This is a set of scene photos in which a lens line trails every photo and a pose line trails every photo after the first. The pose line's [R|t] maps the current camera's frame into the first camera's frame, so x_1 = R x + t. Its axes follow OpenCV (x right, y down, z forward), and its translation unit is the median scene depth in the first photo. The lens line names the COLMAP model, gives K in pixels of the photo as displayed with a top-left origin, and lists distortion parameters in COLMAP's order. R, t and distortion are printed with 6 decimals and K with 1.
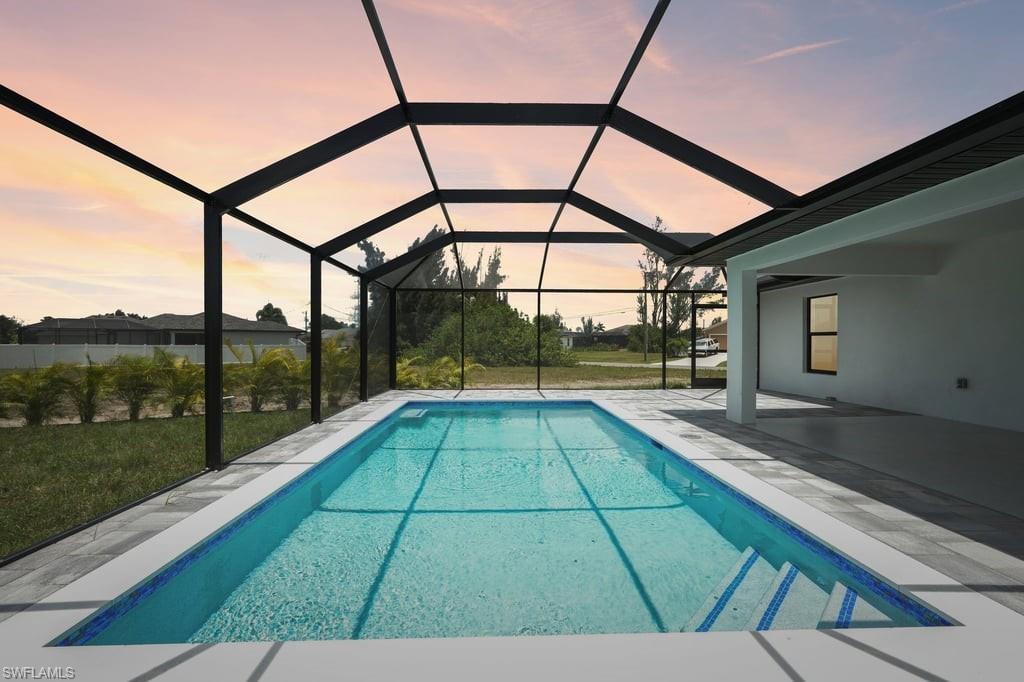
lens RADIAL K [[455.4, 0, 511.9], [0, 455.4, 347.0], [0, 0, 1]] dist [-0.021369, 0.012429]
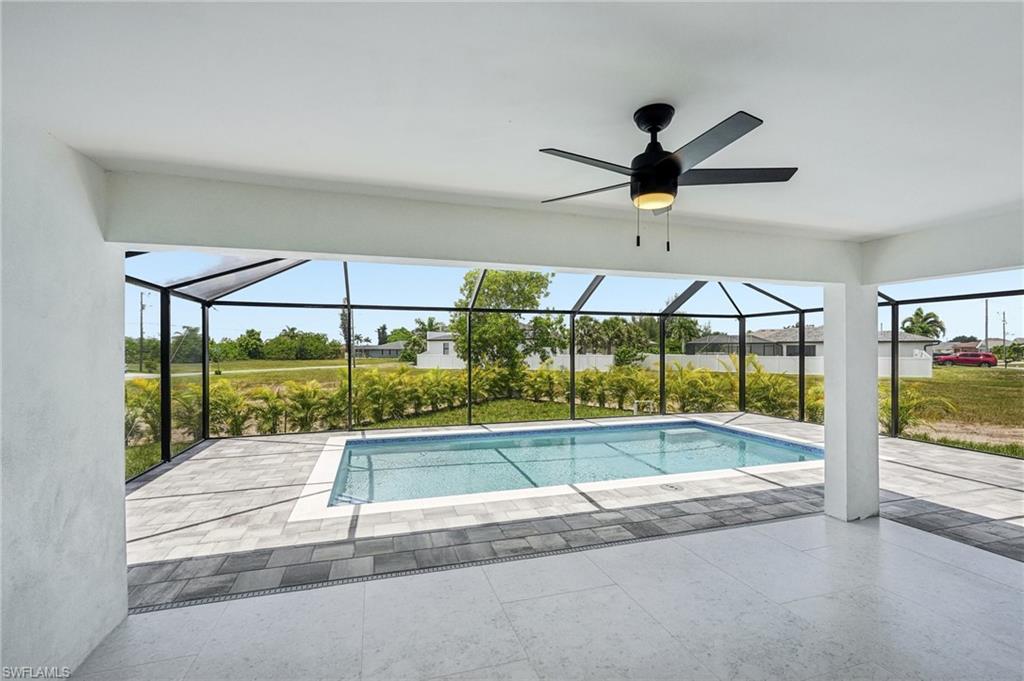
lens RADIAL K [[455.4, 0, 511.9], [0, 455.4, 346.5], [0, 0, 1]] dist [-0.021369, 0.012429]
pose [[0.256014, -0.006288, -0.966653, 0.573859], [-0.010602, 0.999900, -0.009312, -0.036798], [0.966615, 0.012632, 0.255922, 0.210121]]
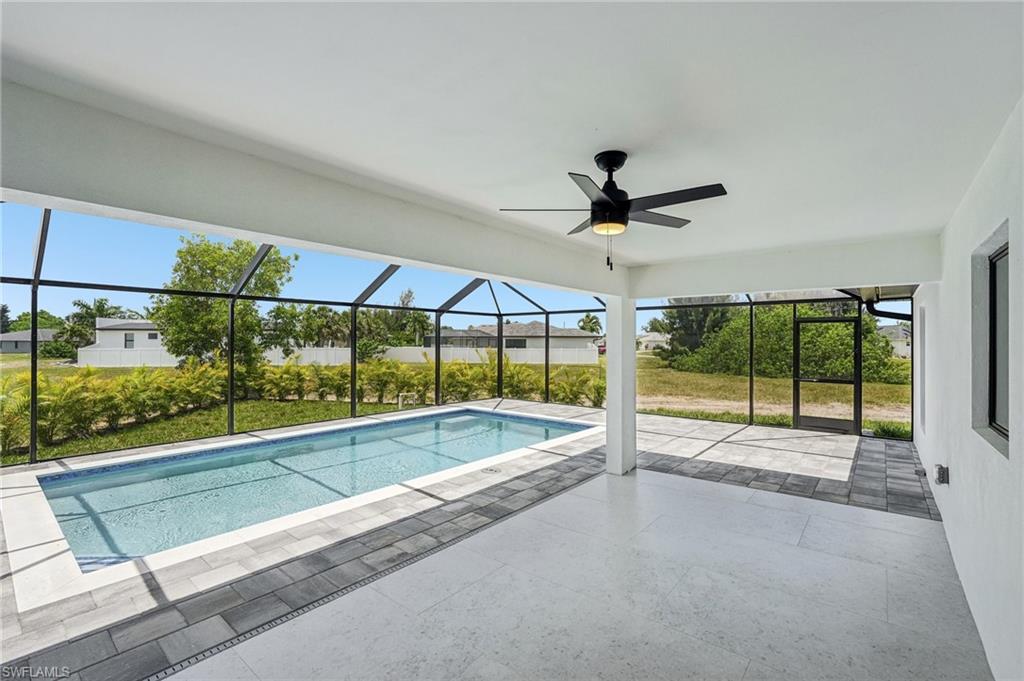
lens RADIAL K [[451.6, 0, 515.3], [0, 451.6, 340.9], [0, 0, 1]] dist [-0.005202, 0.000407]
pose [[0.747601, 0.000443, -0.664148, 0.528645], [-0.010273, 0.999888, -0.010897, -0.040059], [0.664068, 0.014970, 0.747522, 0.127180]]
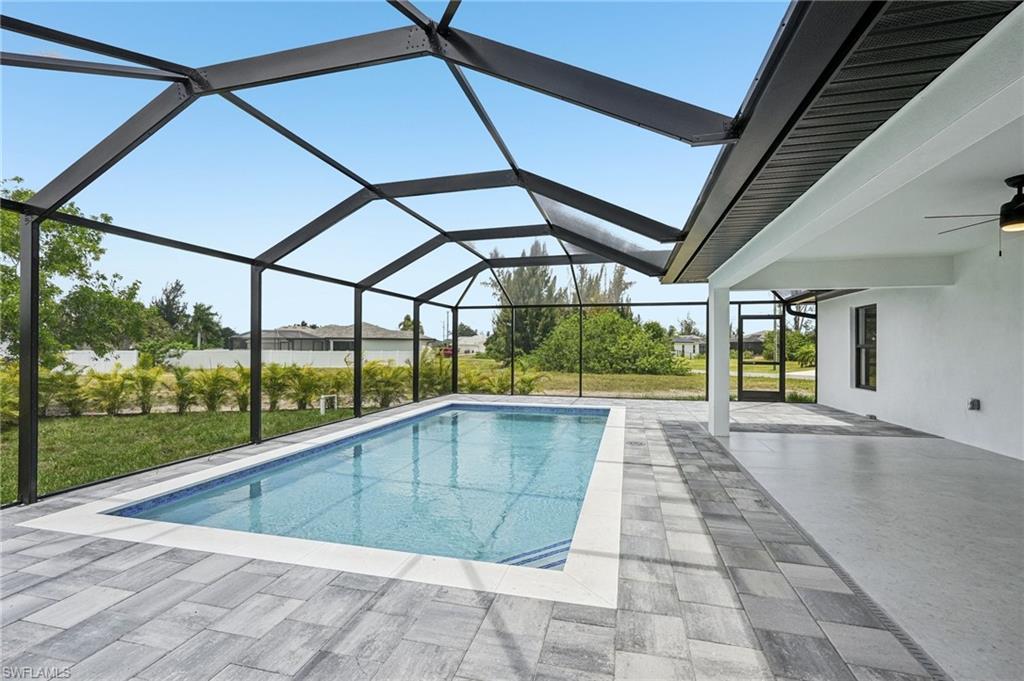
lens RADIAL K [[451.6, 0, 515.3], [0, 451.6, 340.9], [0, 0, 1]] dist [-0.005202, 0.000407]
pose [[0.960015, -0.001801, -0.279942, 0.200103], [-0.005719, 0.999644, -0.026043, -0.009601], [0.279890, 0.026603, 0.959663, -0.064848]]
